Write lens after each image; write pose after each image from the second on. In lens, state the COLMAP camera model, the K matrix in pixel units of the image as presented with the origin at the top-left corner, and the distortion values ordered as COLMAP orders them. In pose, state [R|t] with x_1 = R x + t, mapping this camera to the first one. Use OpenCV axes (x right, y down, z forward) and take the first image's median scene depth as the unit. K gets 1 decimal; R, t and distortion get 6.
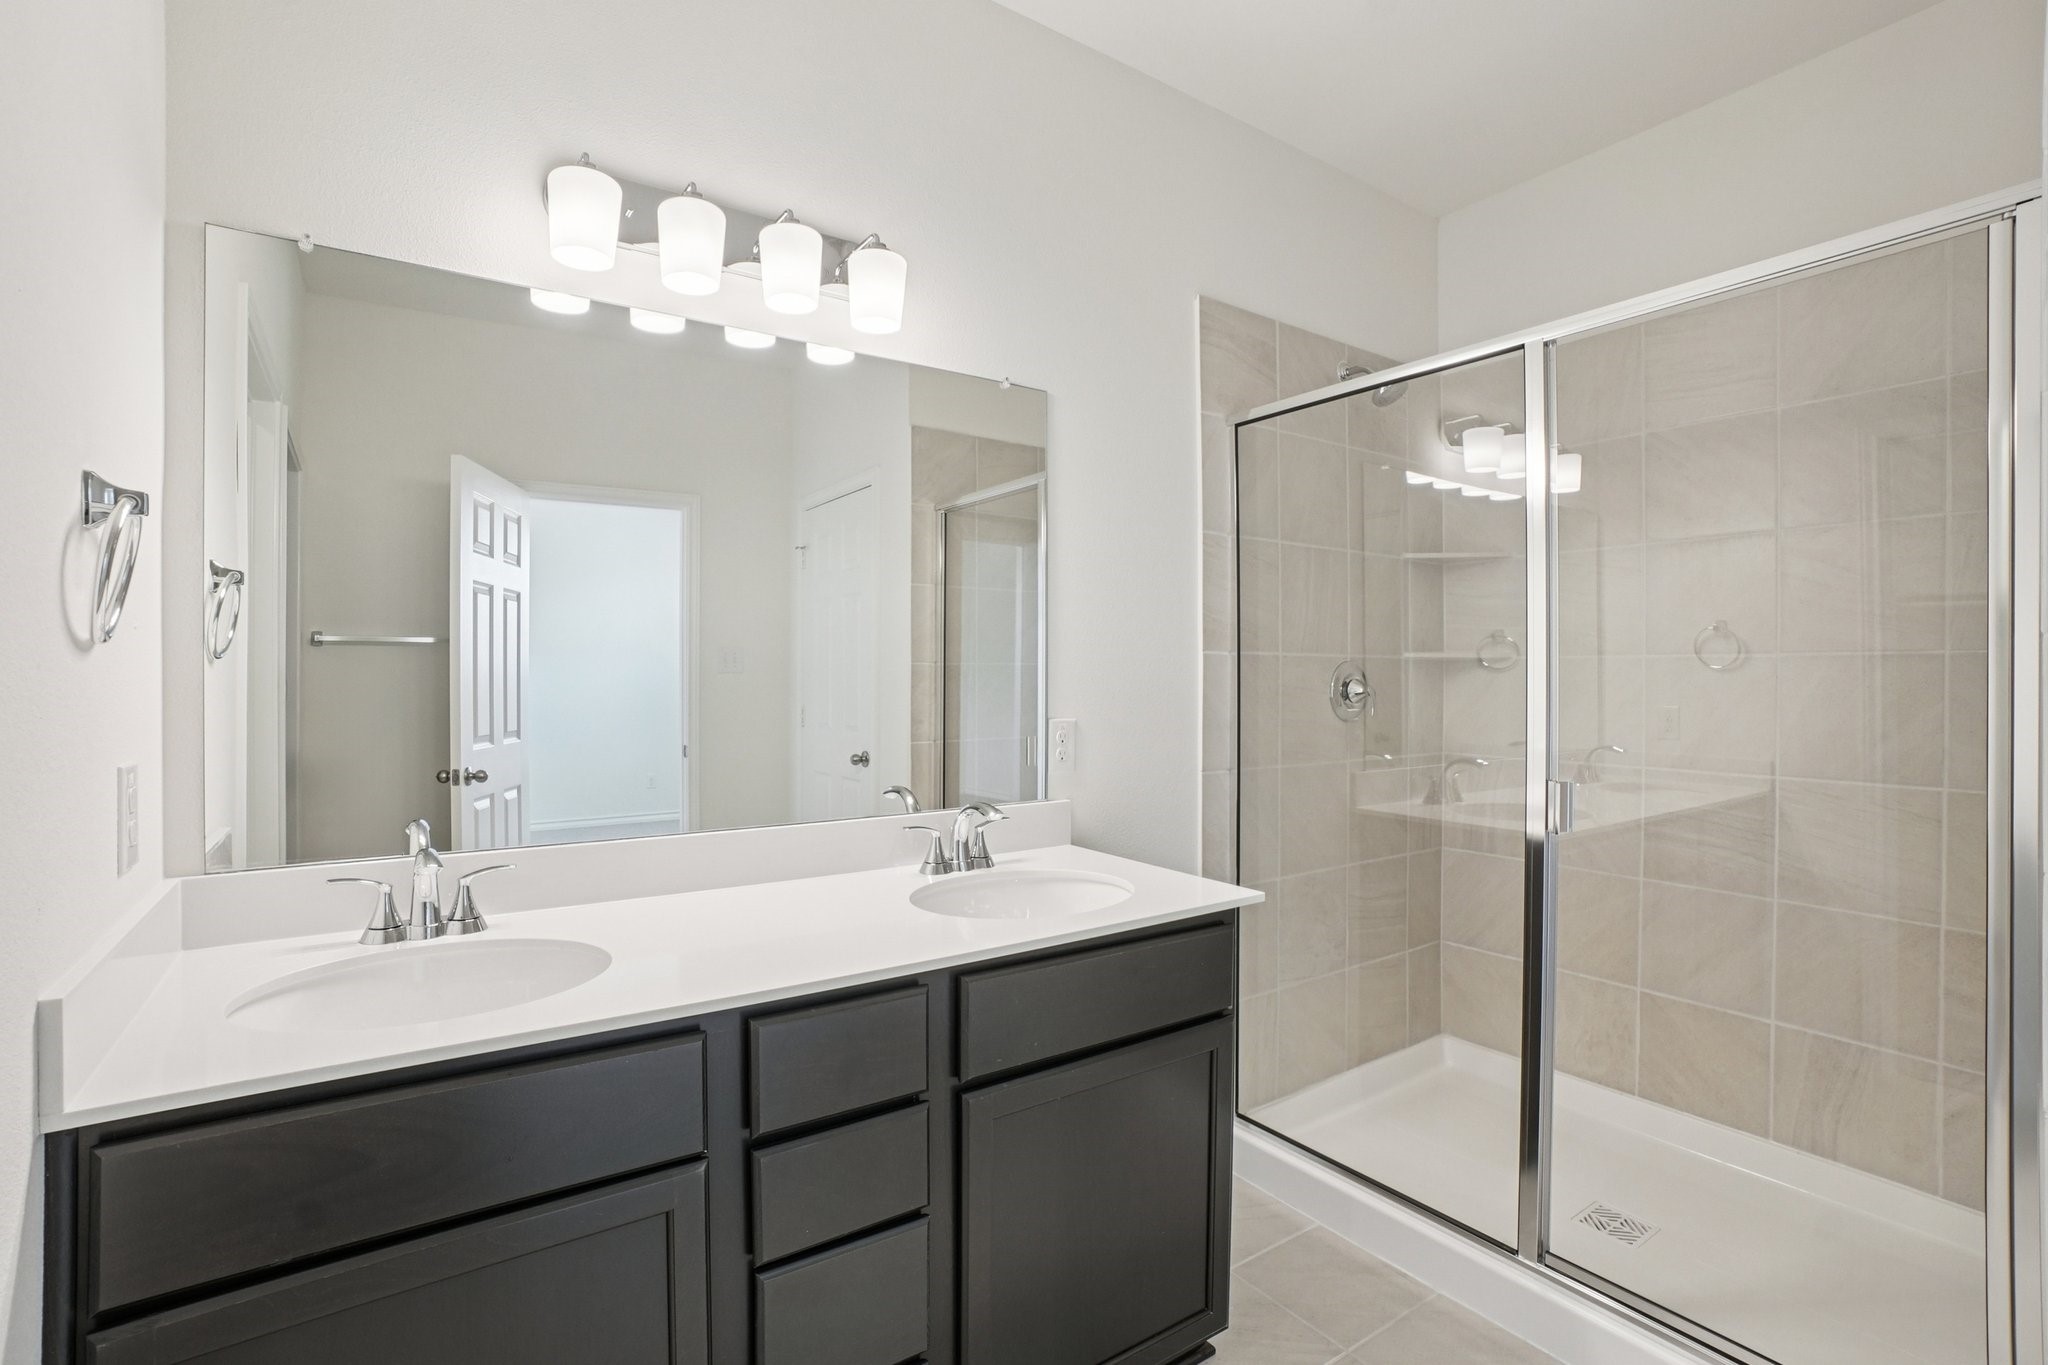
lens RADIAL K [[924.3, 0, 1023.2], [0, 924.3, 675.0], [0, 0, 1]] dist [-0.043612, 0.000011]
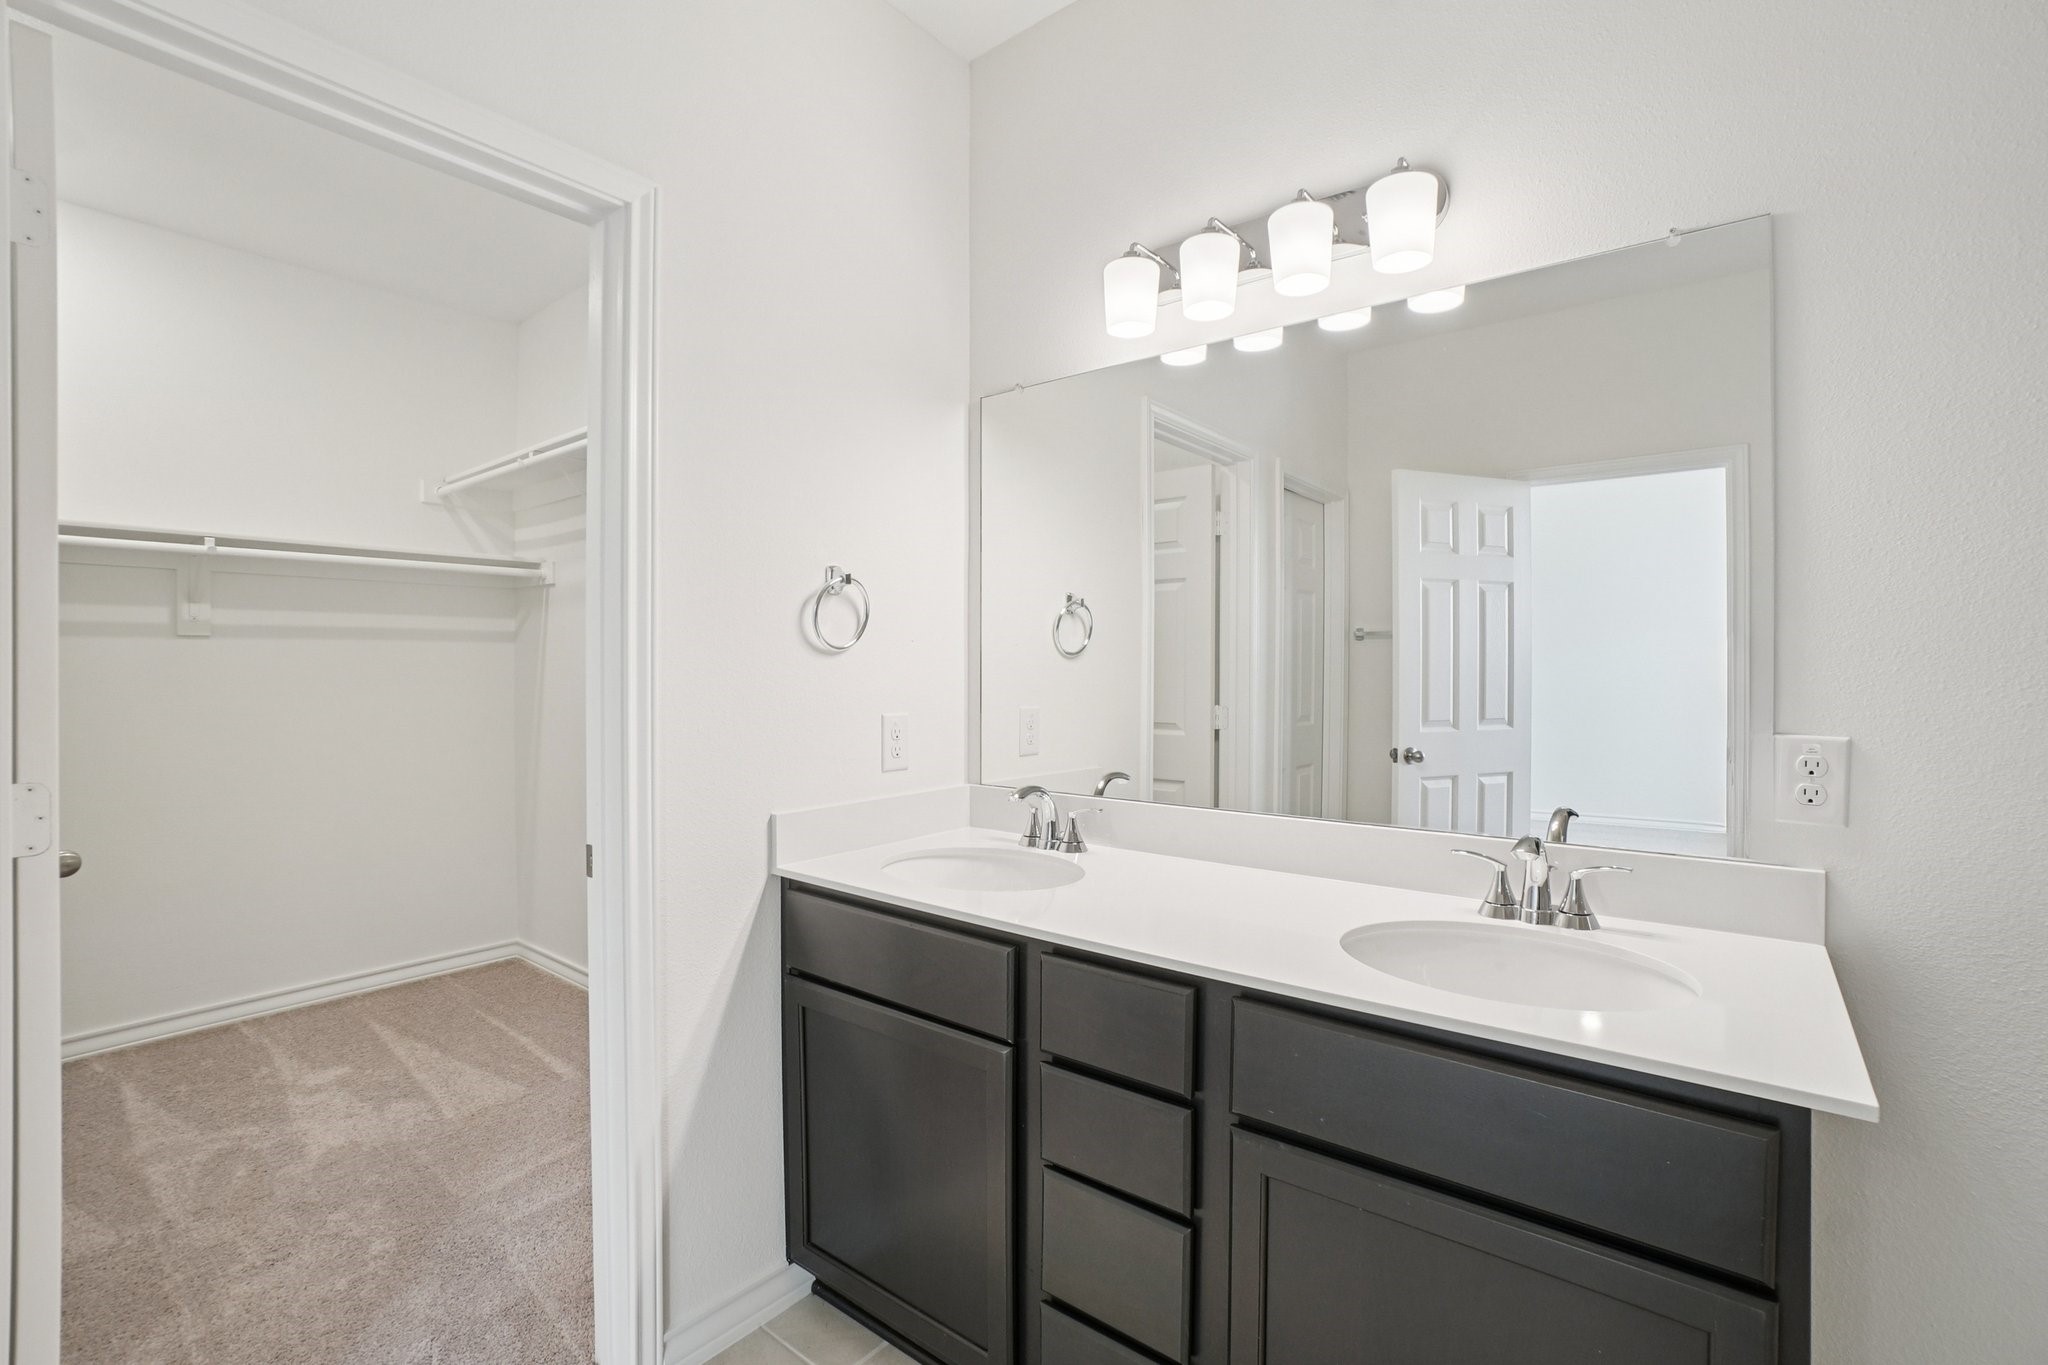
lens RADIAL K [[941.7, 0, 1025.6], [0, 941.7, 643.8], [0, 0, 1]] dist [-0.001066, -0.000184]
pose [[0.323084, -0.020280, -0.946153, 0.537318], [-0.001259, 0.999760, -0.021859, 0.000265], [0.946369, 0.008254, 0.322981, 0.354311]]
